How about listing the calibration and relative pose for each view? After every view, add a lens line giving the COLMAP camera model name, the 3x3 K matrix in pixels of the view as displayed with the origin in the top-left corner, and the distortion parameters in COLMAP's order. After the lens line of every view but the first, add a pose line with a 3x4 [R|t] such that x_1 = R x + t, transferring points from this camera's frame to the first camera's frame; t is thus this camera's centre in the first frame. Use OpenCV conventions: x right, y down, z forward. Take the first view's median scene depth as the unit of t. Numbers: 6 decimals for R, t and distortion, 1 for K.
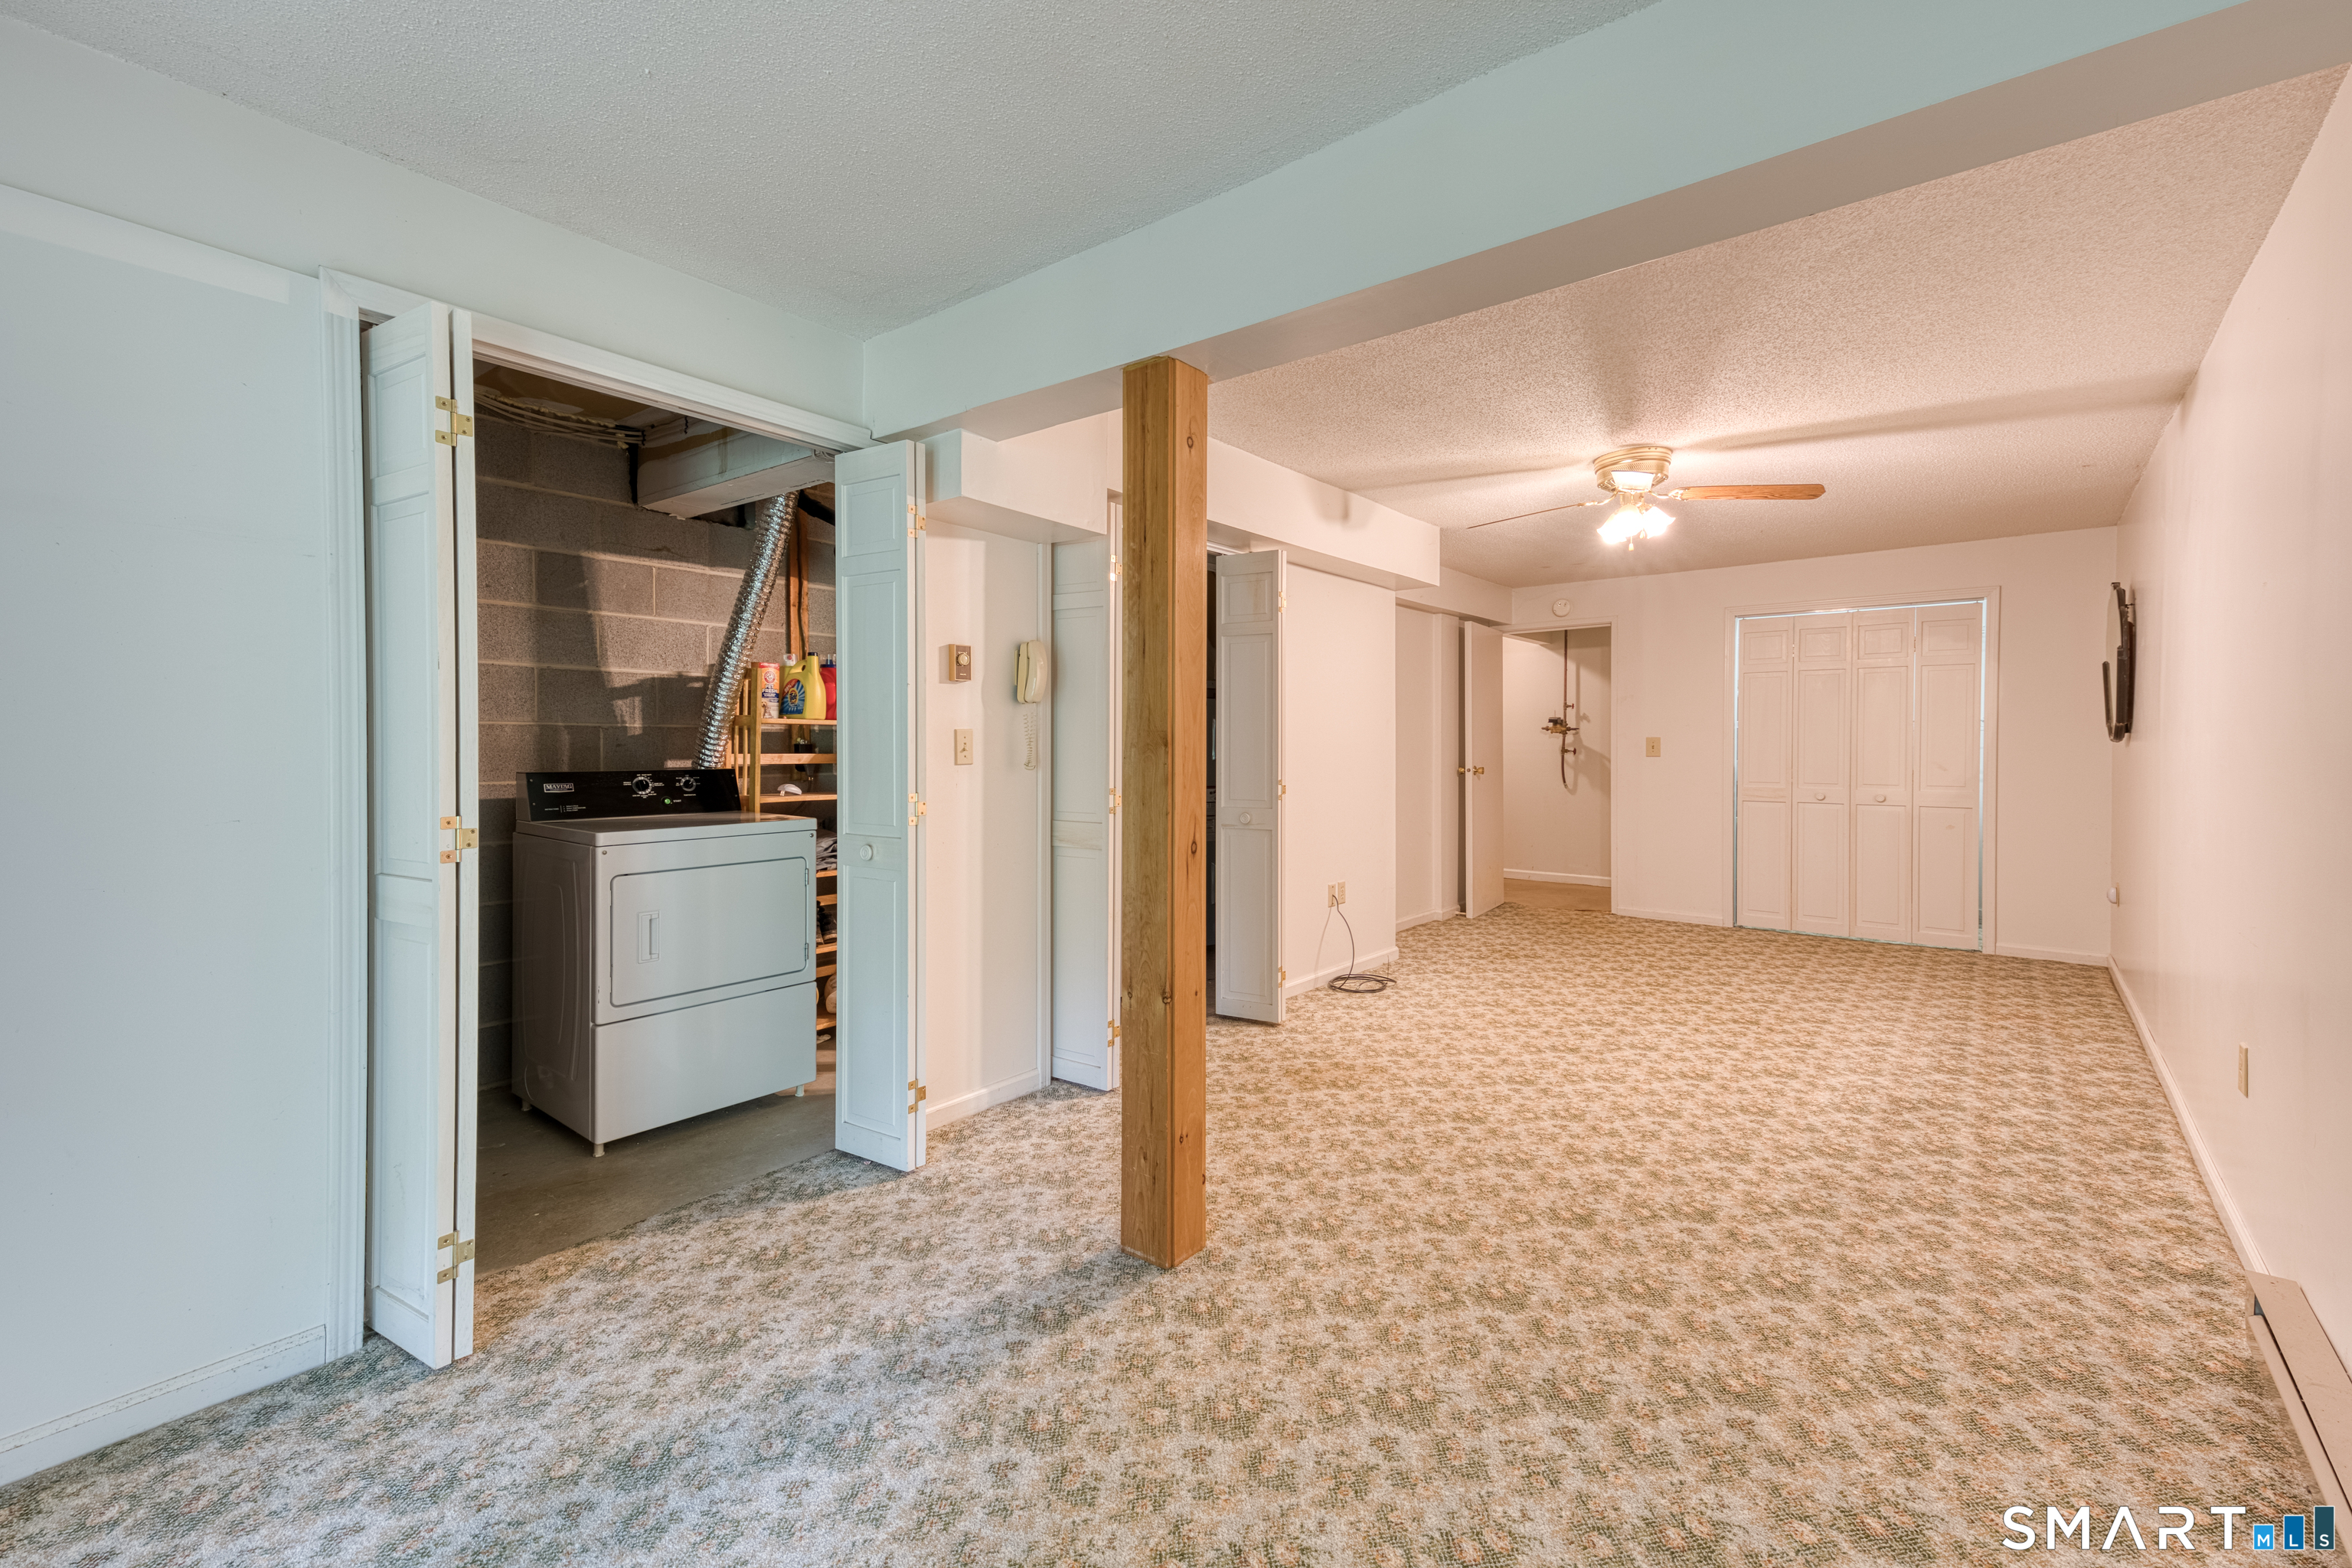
lens RADIAL K [[1034.7, 0, 1170.9], [0, 1034.7, 764.1], [0, 0, 1]] dist [-0.002052, -0.000070]
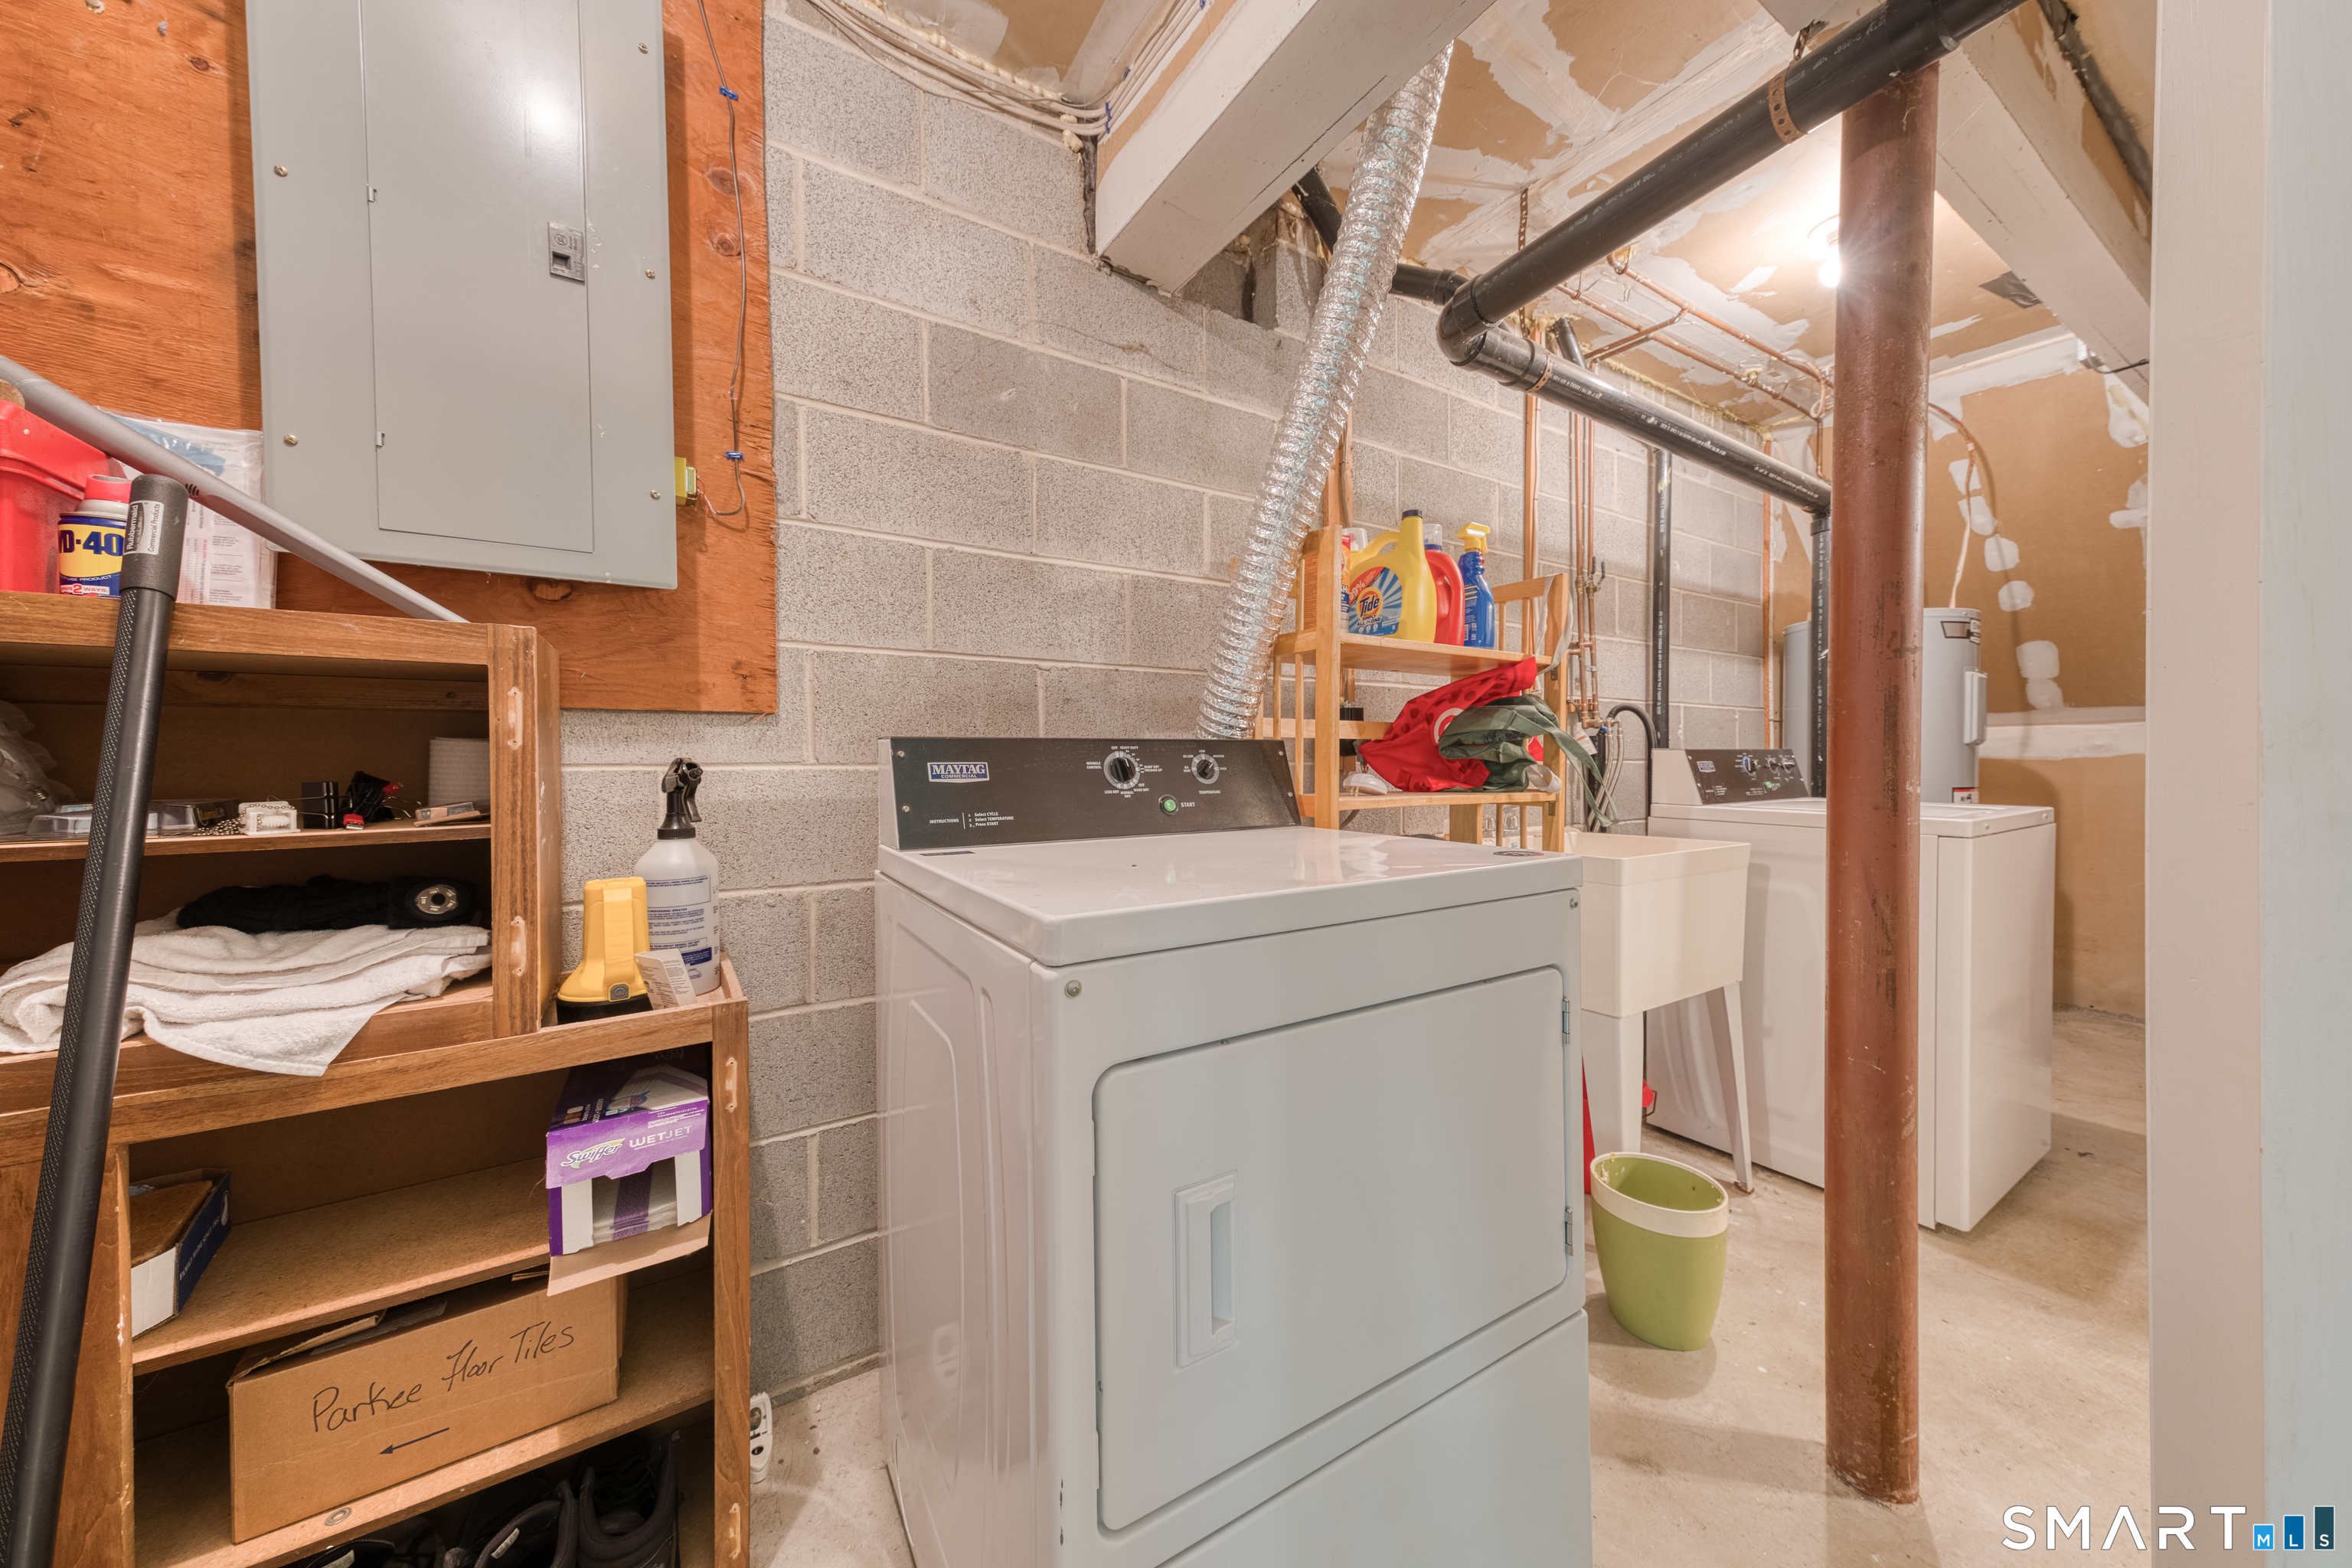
lens RADIAL K [[810.0, 0, 1177.9], [0, 810.0, 777.1], [0, 0, 1]] dist [0.000317, 0.000004]
pose [[0.949363, -0.000597, -0.314179, -0.369457], [0.002743, 0.999976, 0.006390, 0.021215], [0.314168, -0.006928, 0.949342, 0.656126]]
